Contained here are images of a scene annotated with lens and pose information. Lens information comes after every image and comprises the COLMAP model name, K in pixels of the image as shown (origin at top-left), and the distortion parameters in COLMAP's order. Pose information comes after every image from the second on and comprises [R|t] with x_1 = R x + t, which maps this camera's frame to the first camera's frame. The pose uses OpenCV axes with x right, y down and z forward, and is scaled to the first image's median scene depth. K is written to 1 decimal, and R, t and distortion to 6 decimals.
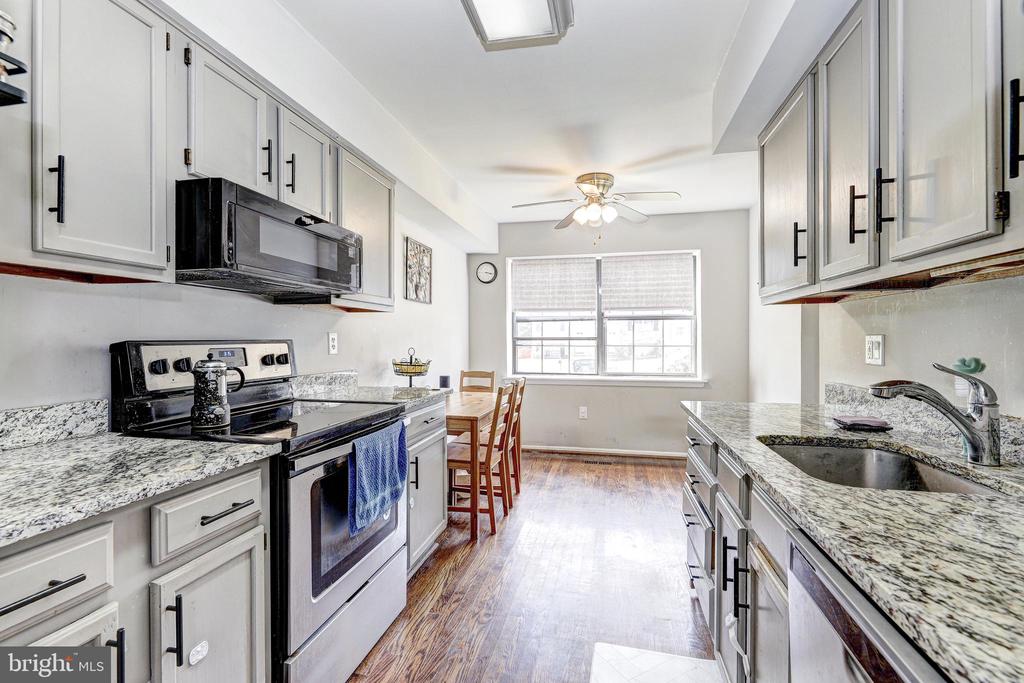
lens RADIAL K [[452.2, 0, 493.9], [0, 452.2, 341.3], [0, 0, 1]] dist [0.007140, -0.002931]
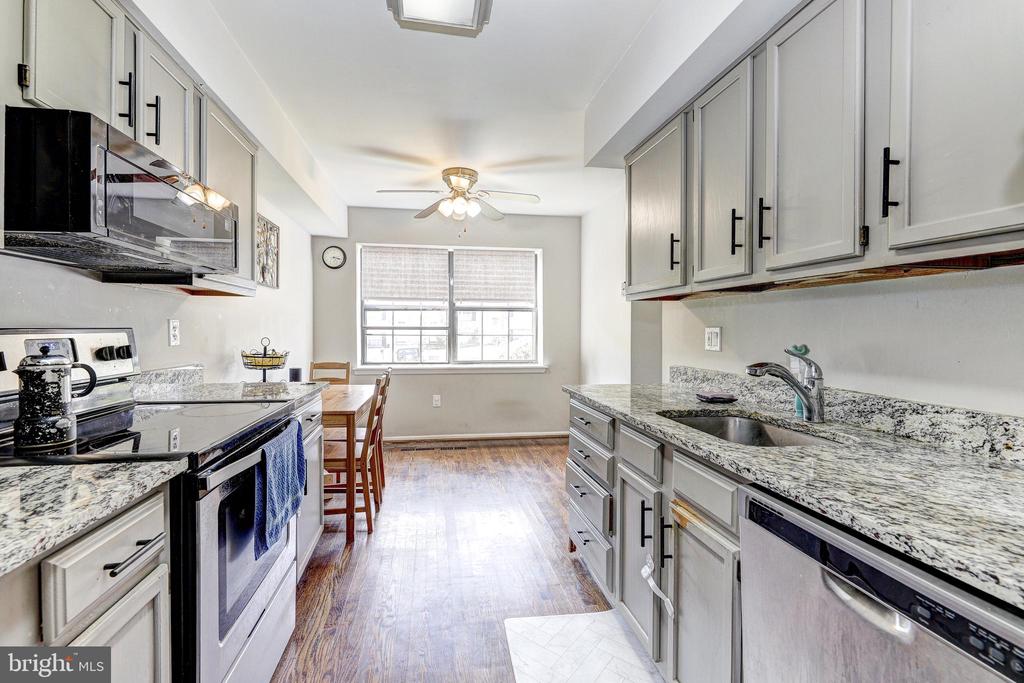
lens RADIAL K [[452.2, 0, 473.8], [0, 452.2, 331.1], [0, 0, 1]] dist [0.007140, -0.002931]
pose [[0.934300, 0.002637, 0.356479, -0.210874], [-0.003442, 0.999993, 0.001624, -0.001993], [-0.356472, -0.002745, 0.934302, 0.050644]]
